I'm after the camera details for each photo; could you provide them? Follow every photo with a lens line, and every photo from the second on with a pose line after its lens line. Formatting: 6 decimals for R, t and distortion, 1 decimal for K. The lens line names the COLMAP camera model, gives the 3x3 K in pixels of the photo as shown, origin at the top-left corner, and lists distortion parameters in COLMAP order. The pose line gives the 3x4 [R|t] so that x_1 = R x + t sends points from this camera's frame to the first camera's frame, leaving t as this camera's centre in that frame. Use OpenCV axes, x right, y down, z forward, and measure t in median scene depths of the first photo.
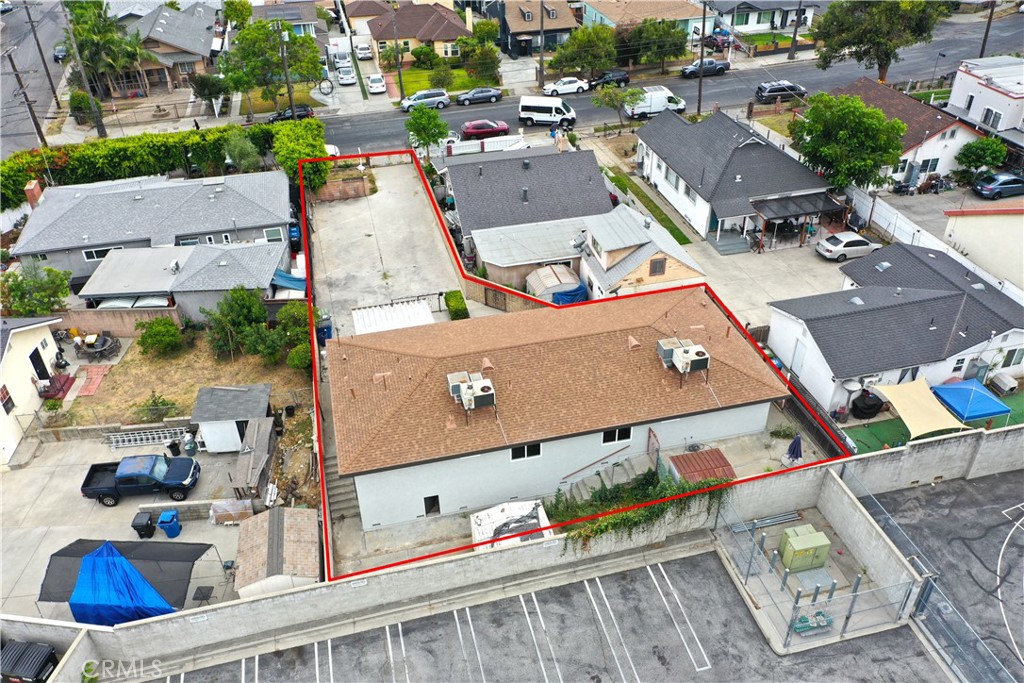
lens RADIAL K [[802.8, 0, 512.0], [0, 802.8, 341.5], [0, 0, 1]] dist [0.011382, 0.002620]
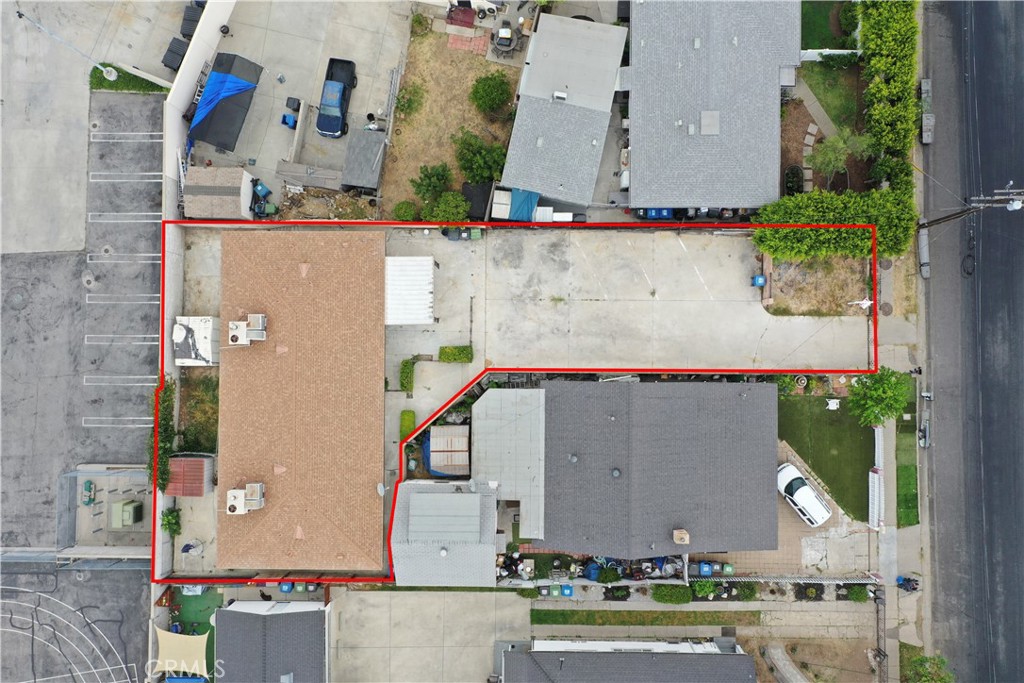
lens RADIAL K [[802.8, 0, 512.0], [0, 802.8, 341.5], [0, 0, 1]] dist [0.011382, 0.002620]
pose [[-0.242962, 0.970022, 0.005236, -0.128413], [-0.538674, -0.139408, 0.830900, -1.142229], [0.806721, 0.199057, 0.556397, 0.531279]]
